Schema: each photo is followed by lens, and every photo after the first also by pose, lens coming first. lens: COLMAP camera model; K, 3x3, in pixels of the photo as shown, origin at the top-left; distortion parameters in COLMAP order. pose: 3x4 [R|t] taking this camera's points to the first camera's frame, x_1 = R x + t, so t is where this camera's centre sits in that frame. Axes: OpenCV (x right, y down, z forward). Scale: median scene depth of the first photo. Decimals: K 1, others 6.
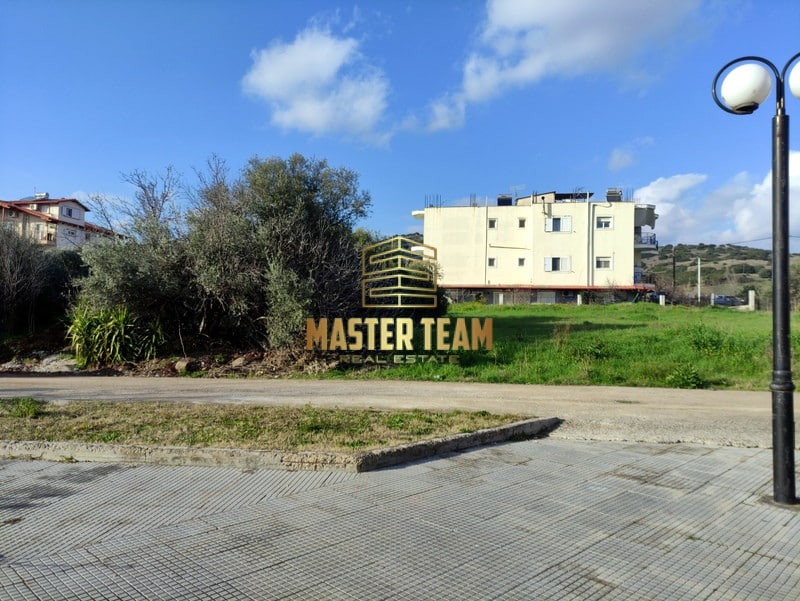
lens RADIAL K [[586.2, 0, 402.2], [0, 586.2, 300.6], [0, 0, 1]] dist [0.064245, -0.045120]
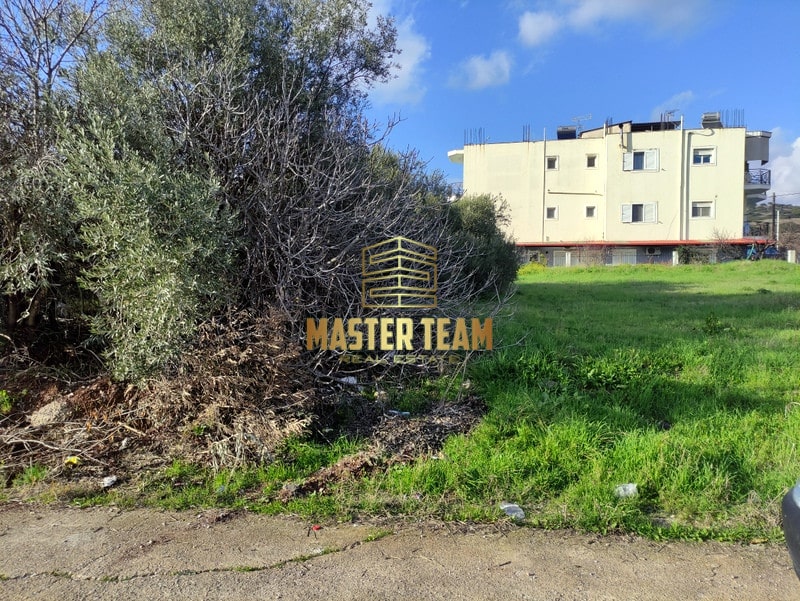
lens RADIAL K [[586.2, 0, 402.2], [0, 586.2, 300.6], [0, 0, 1]] dist [0.064245, -0.045120]
pose [[0.998875, -0.011641, -0.045978, -0.011737], [0.014207, 0.998336, 0.055883, 0.004867], [0.045251, -0.056474, 0.997378, 0.207442]]
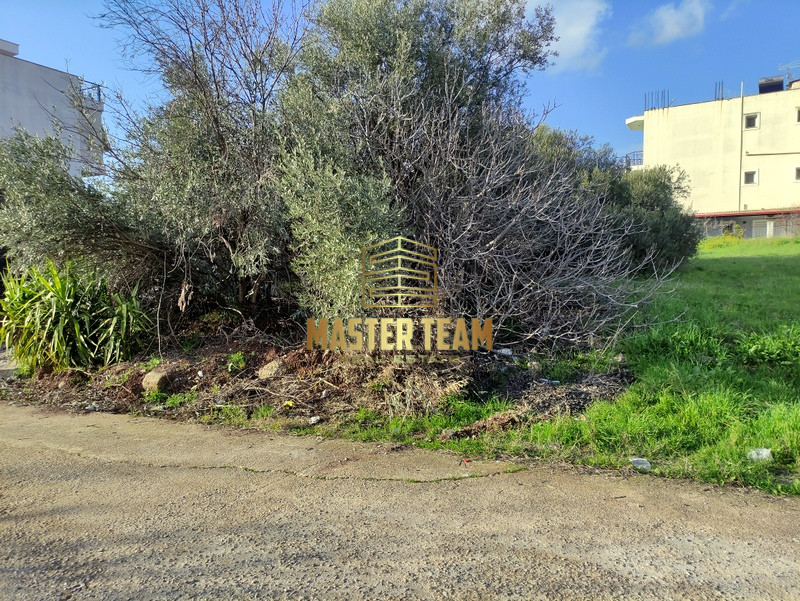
lens RADIAL K [[586.2, 0, 402.2], [0, 586.2, 300.6], [0, 0, 1]] dist [0.064245, -0.045120]
pose [[0.943227, -0.014324, -0.331839, -0.004462], [0.043953, 0.995666, 0.081955, 0.004062], [0.329227, -0.091888, 0.939769, 0.190629]]
